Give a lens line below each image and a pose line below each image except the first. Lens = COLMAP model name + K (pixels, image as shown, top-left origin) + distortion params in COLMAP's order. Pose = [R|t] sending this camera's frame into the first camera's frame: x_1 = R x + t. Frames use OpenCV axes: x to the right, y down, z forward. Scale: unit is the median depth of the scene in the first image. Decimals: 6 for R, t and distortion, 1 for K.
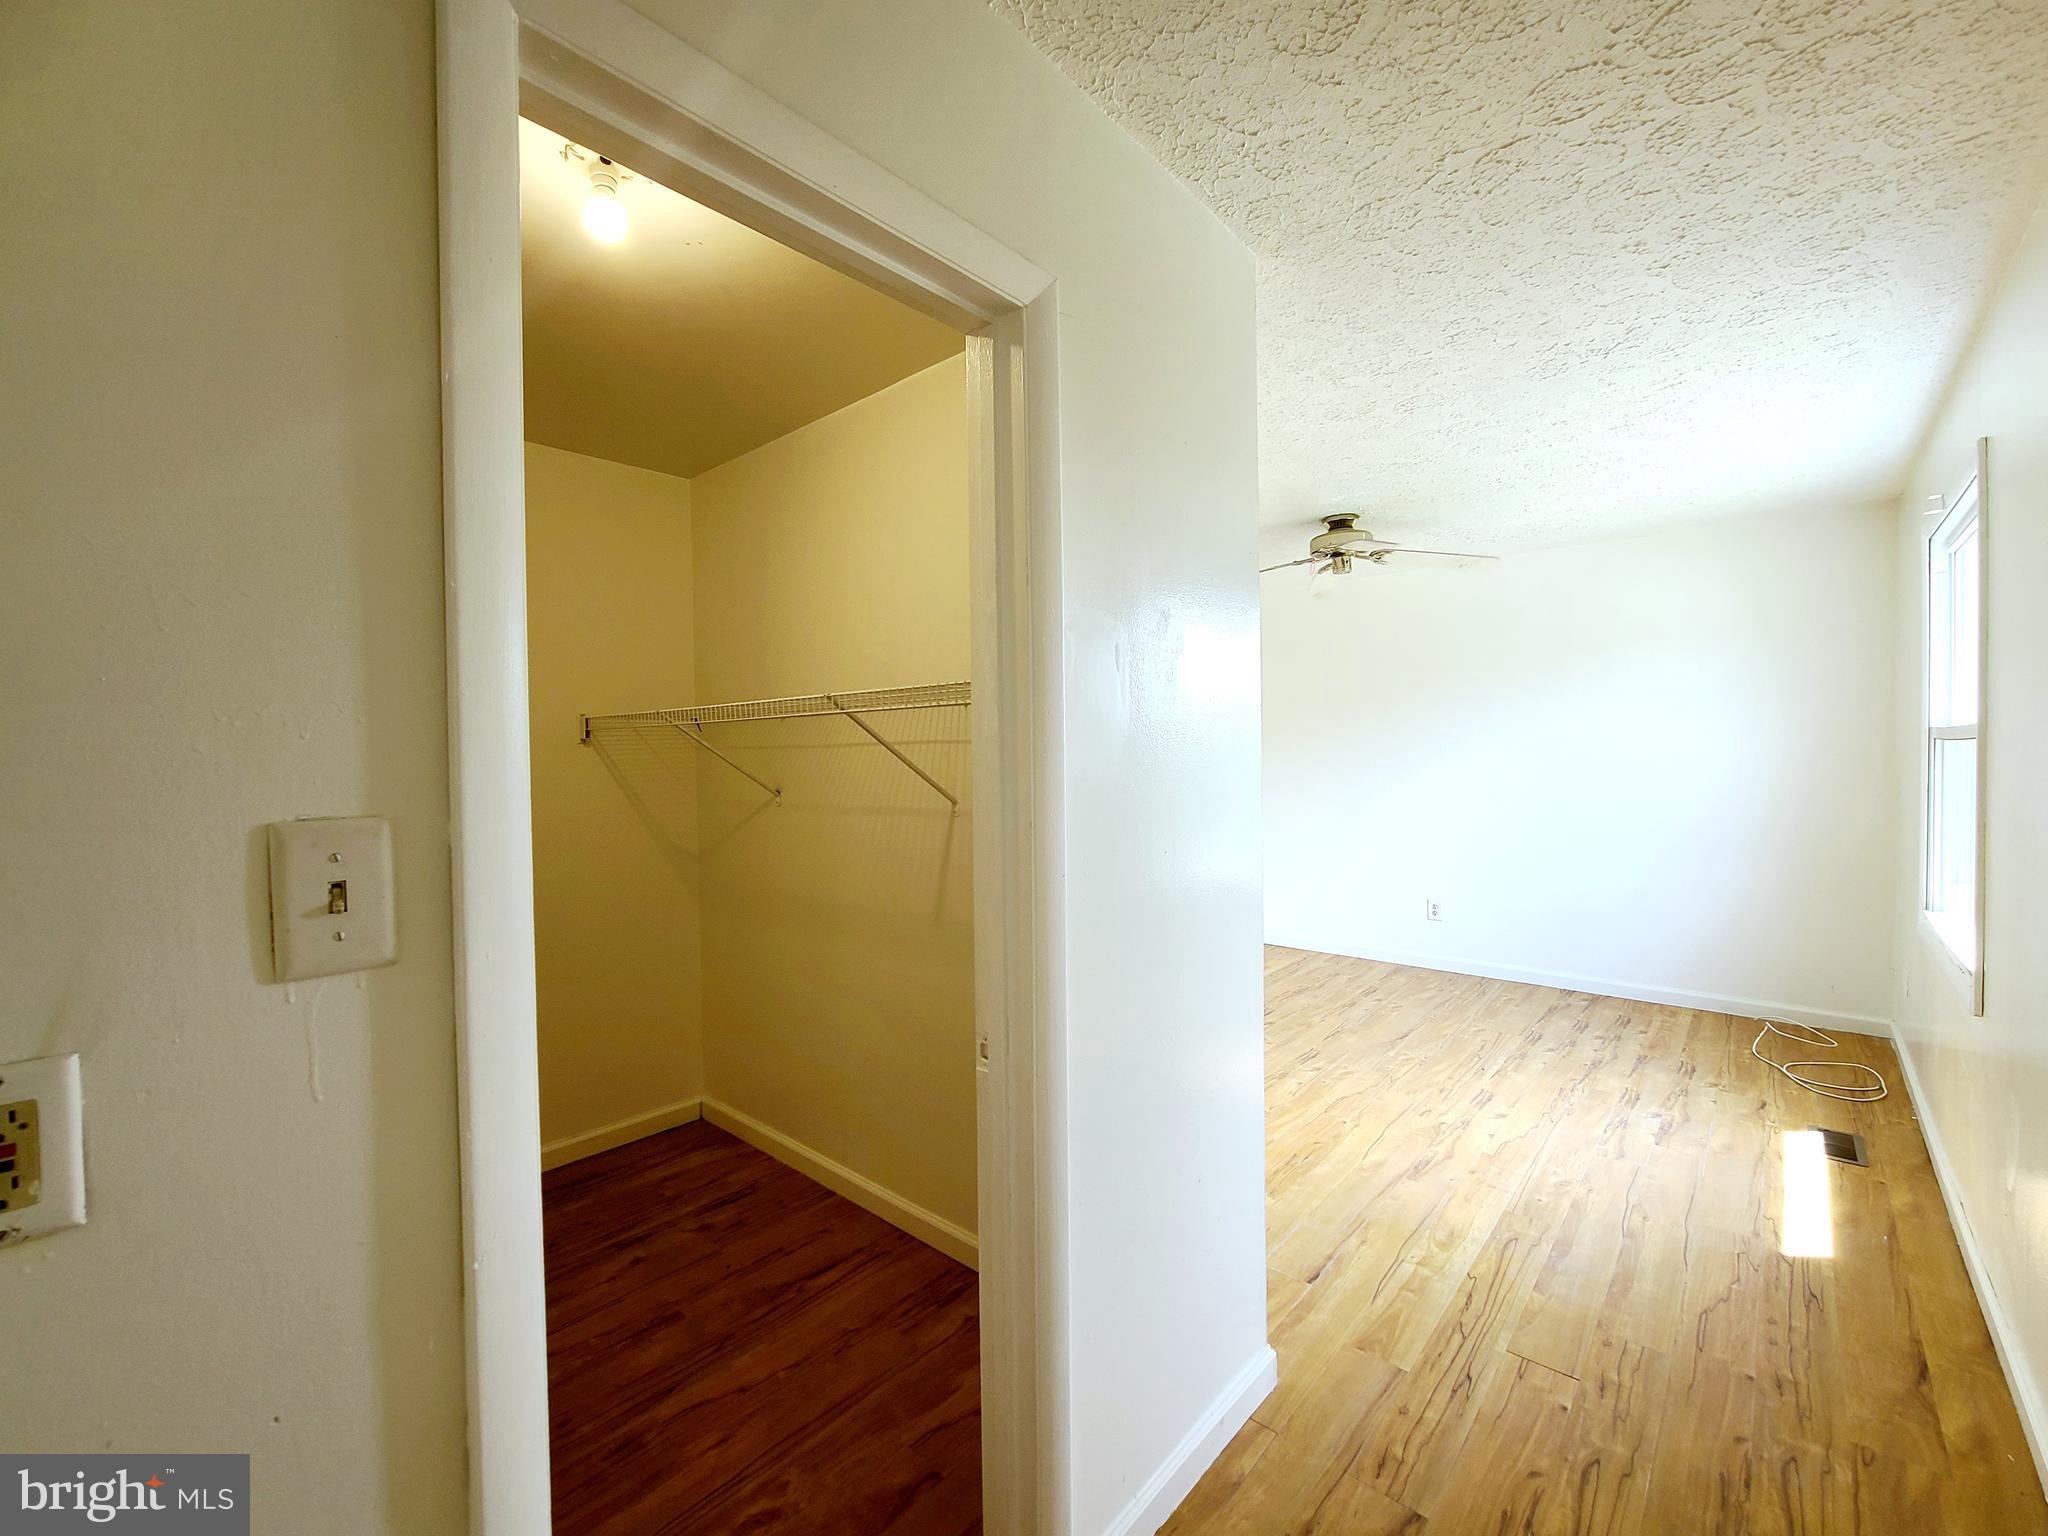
lens RADIAL K [[966.0, 0, 1021.8], [0, 966.0, 764.2], [0, 0, 1]] dist [-0.001808, -0.001405]
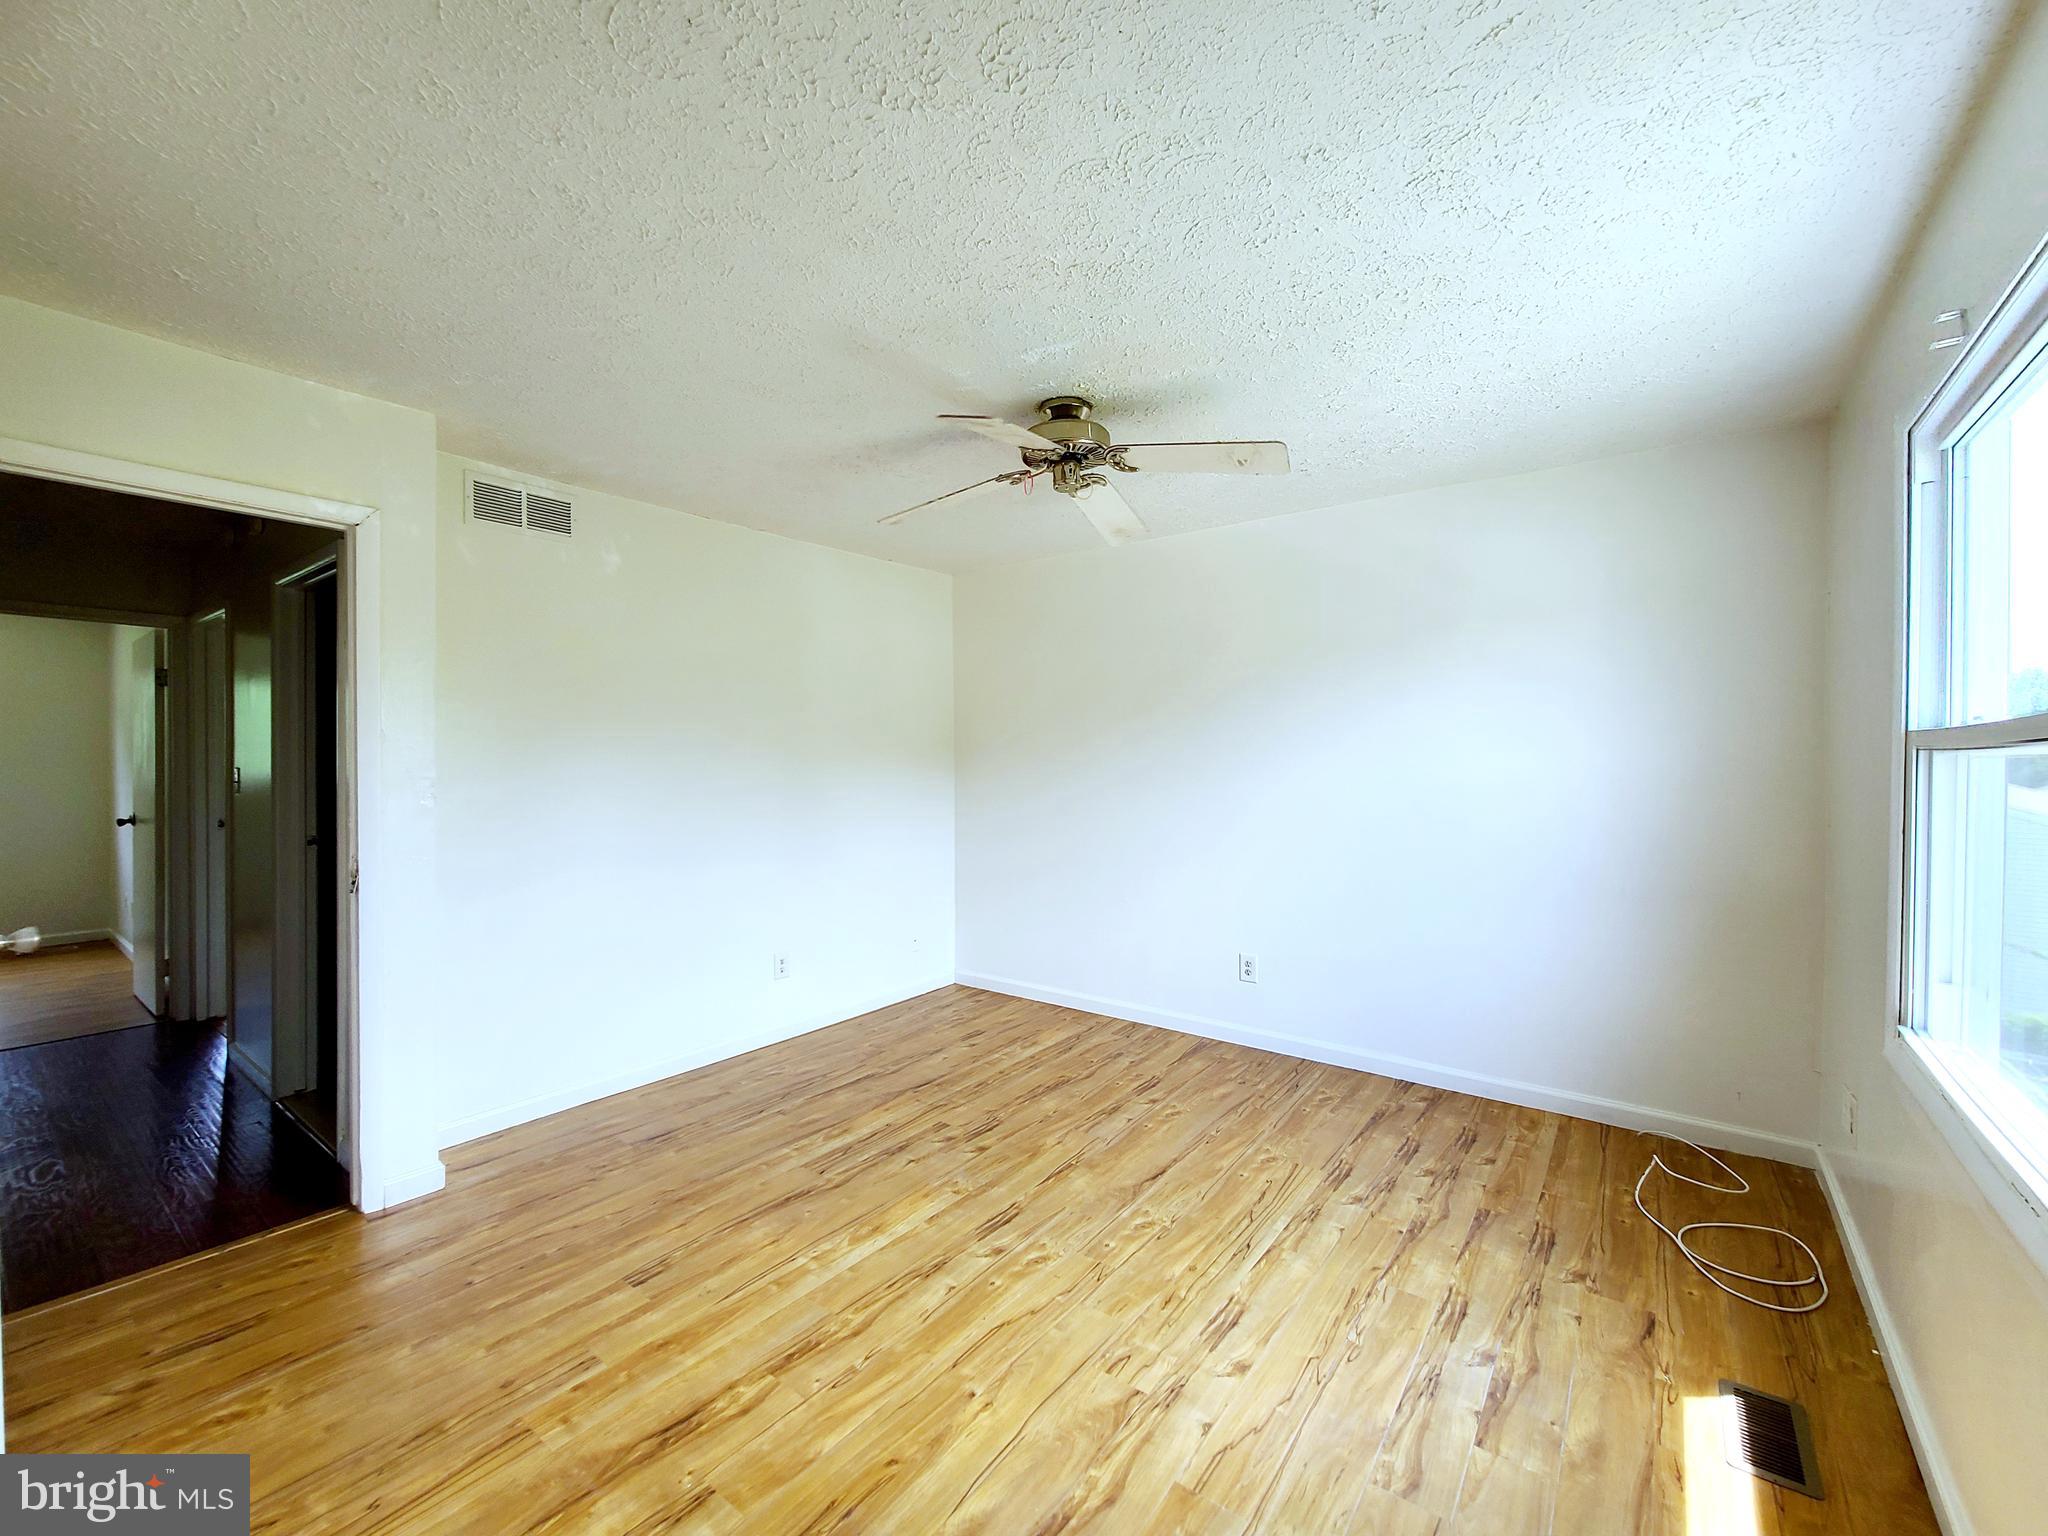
lens RADIAL K [[966.0, 0, 1021.8], [0, 966.0, 764.2], [0, 0, 1]] dist [-0.001808, -0.001405]
pose [[0.996532, 0.016823, 0.081498, 0.241867], [-0.016093, 0.999824, -0.009609, -0.003939], [-0.081645, 0.008264, 0.996627, 0.322645]]
